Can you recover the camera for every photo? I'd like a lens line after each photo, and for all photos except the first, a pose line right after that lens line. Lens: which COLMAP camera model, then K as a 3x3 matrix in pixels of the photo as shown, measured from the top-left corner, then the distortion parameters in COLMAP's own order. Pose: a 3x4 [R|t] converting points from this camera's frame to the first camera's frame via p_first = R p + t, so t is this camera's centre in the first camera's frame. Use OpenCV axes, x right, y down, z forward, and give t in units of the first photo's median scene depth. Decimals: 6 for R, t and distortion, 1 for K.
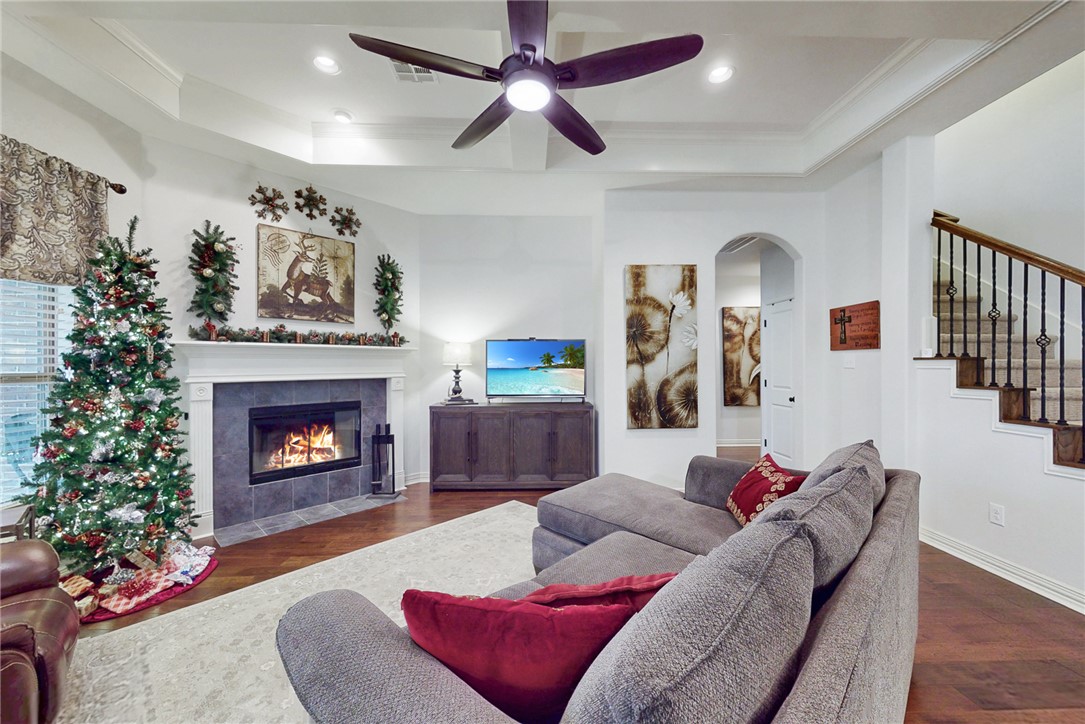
lens RADIAL K [[410.7, 0, 540.0], [0, 410.7, 364.6], [0, 0, 1]] dist [0.000519, -0.000249]
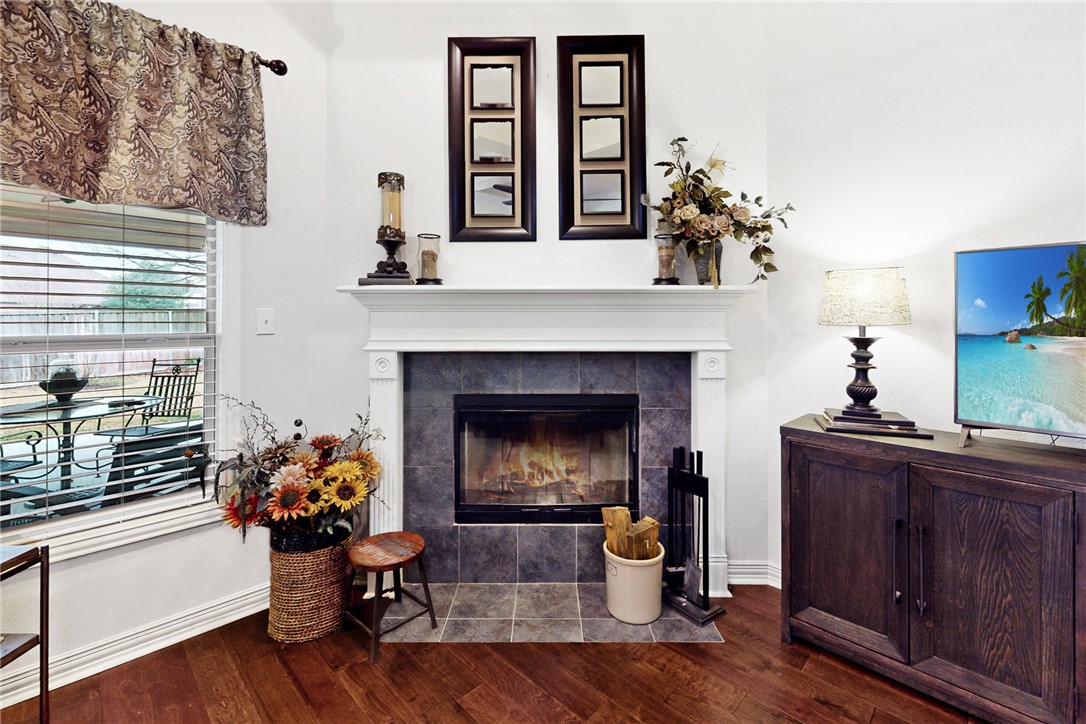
lens RADIAL K [[474.8, 0, 549.7], [0, 474.8, 319.4], [0, 0, 1]] dist [-0.000661, -0.000783]
pose [[0.687703, -0.001006, -0.725991, -0.095975], [-0.003333, 0.999984, -0.004543, -0.001777], [0.725984, 0.005544, 0.687689, 0.571372]]
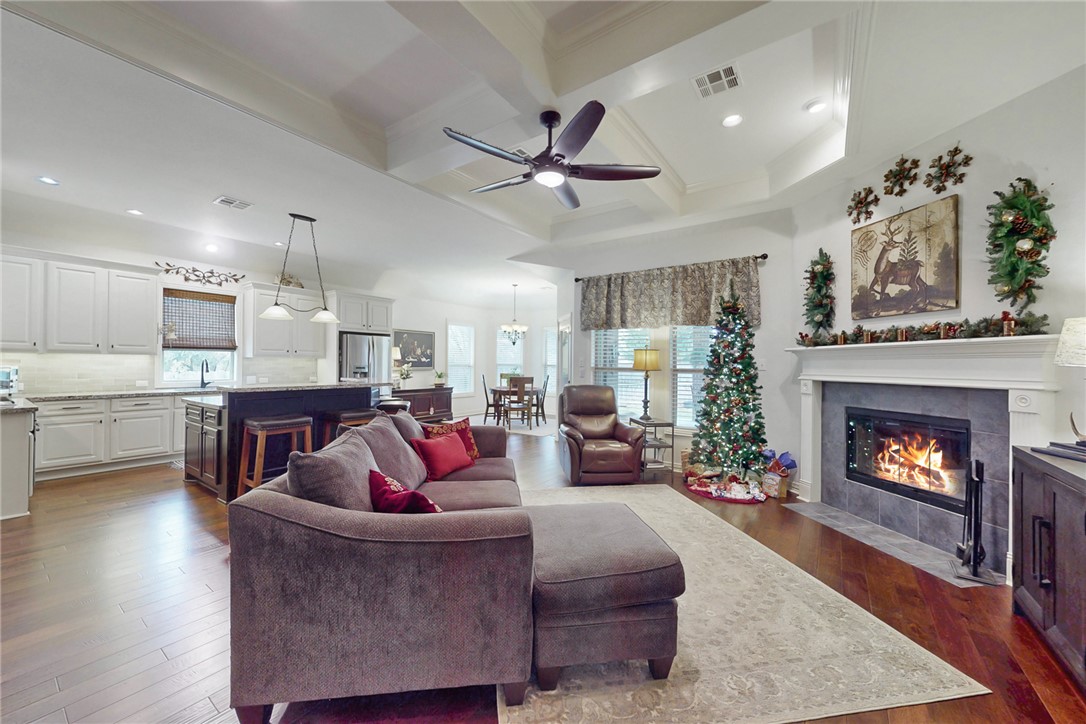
lens RADIAL K [[411.0, 0, 544.0], [0, 411.0, 364.4], [0, 0, 1]] dist [0.000519, -0.000249]
pose [[-0.596996, -0.001320, -0.802243, 0.577518], [-0.005998, 0.999978, 0.002818, -0.001919], [0.802222, 0.006494, -0.596991, 0.927608]]
